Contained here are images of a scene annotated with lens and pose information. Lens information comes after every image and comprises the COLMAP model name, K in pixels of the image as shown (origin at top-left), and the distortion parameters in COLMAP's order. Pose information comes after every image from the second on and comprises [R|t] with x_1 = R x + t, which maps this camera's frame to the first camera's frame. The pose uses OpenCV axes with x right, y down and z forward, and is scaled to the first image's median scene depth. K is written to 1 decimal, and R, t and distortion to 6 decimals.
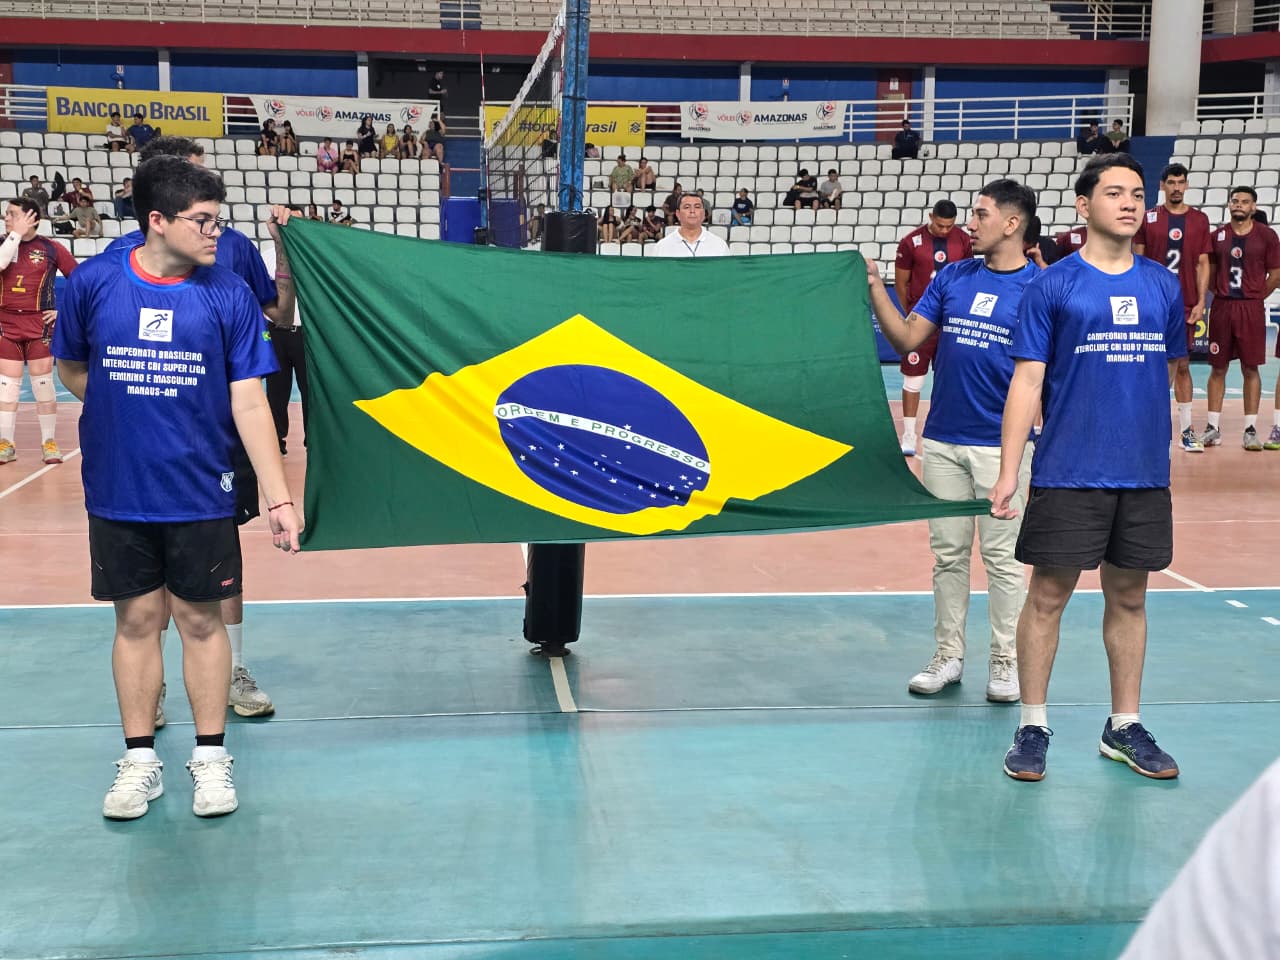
lens RADIAL K [[1701.1, 0, 609.4], [0, 1701.1, 462.9], [0, 0, 1]] dist [0.081374, -0.088023]
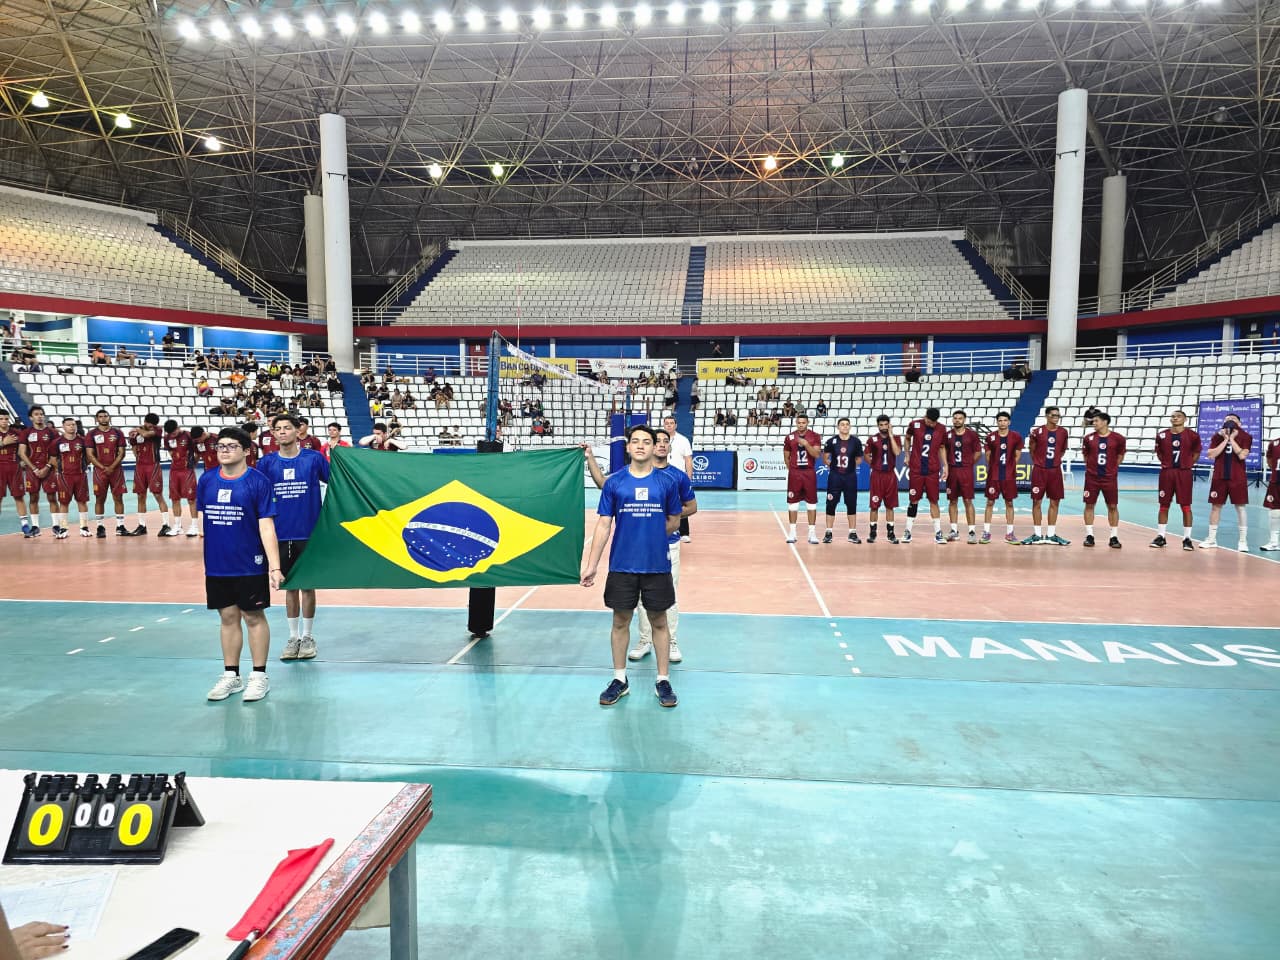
lens RADIAL K [[849.3, 0, 640.0], [0, 849.3, 480.0], [0, 0, 1]] dist [0.073643, -0.065169]
pose [[0.981131, 0.008566, -0.193153, 0.061504], [-0.020123, 0.998117, -0.057950, -0.004878], [0.192293, 0.060743, 0.979456, -0.010178]]
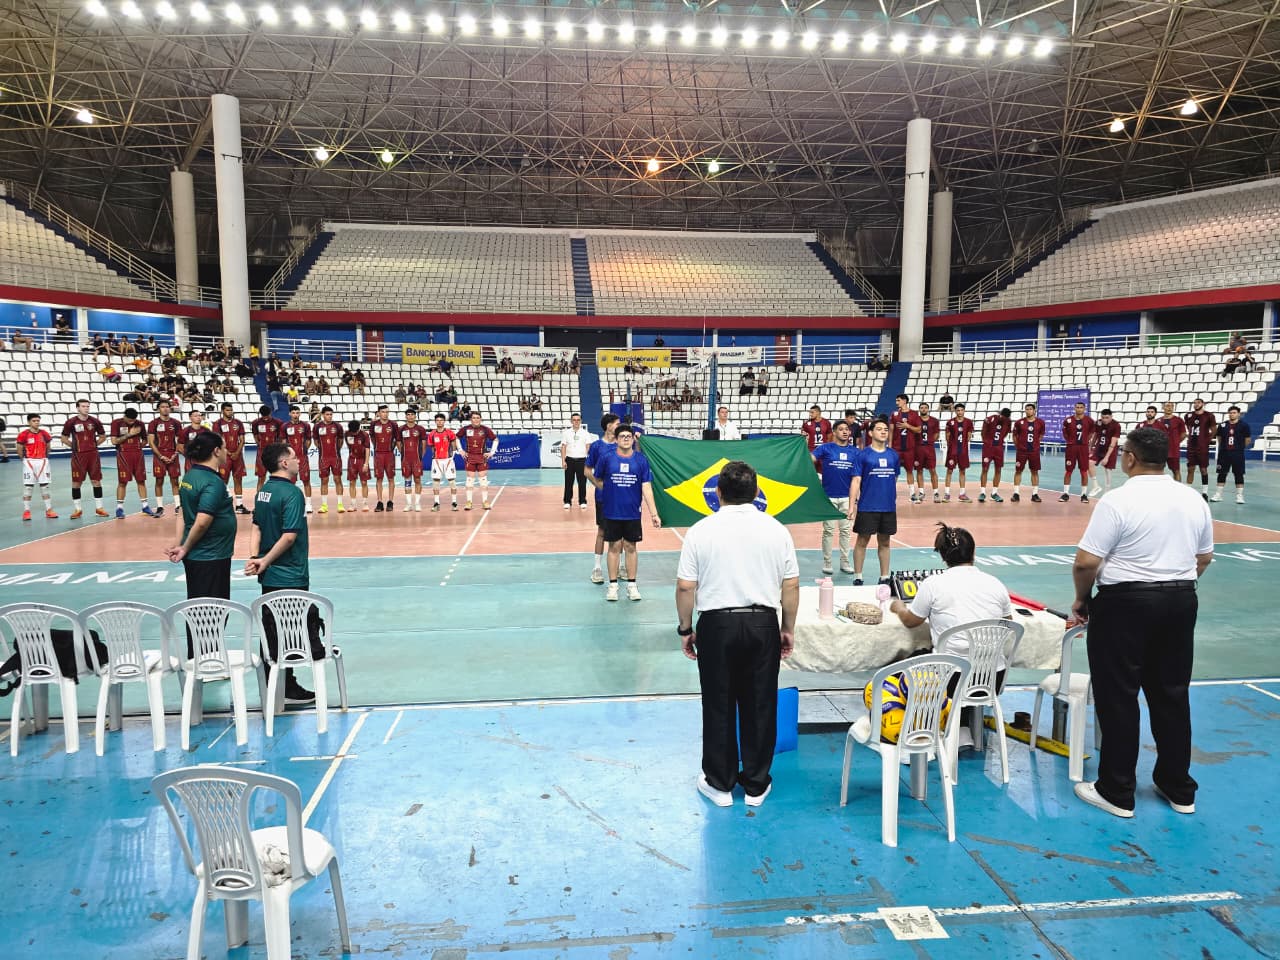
lens RADIAL K [[847.6, 0, 629.7], [0, 847.6, 476.4], [0, 0, 1]] dist [0.087419, -0.083392]
pose [[0.999953, -0.006054, -0.007526, -0.026777], [0.005727, 0.999066, -0.042829, 0.002026], [0.007778, 0.042784, 0.999054, -0.097500]]
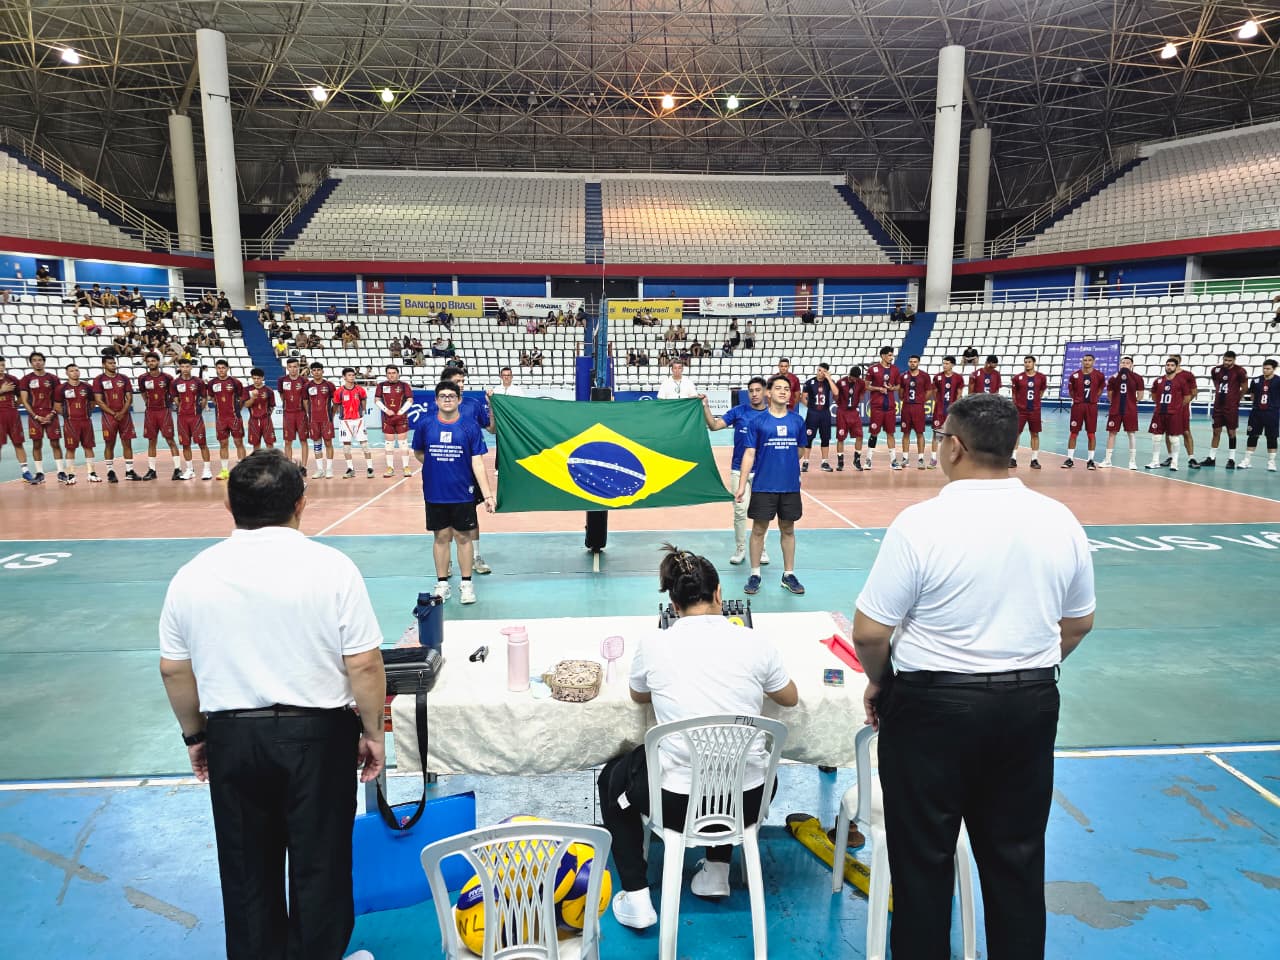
lens RADIAL K [[849.3, 0, 640.0], [0, 849.3, 480.0], [0, 0, 1]] dist [0.073643, -0.065169]
pose [[0.999066, -0.001853, -0.043179, 0.014964], [0.002449, 0.999903, 0.013740, -0.002979], [0.043149, -0.013833, 0.998973, -0.052069]]
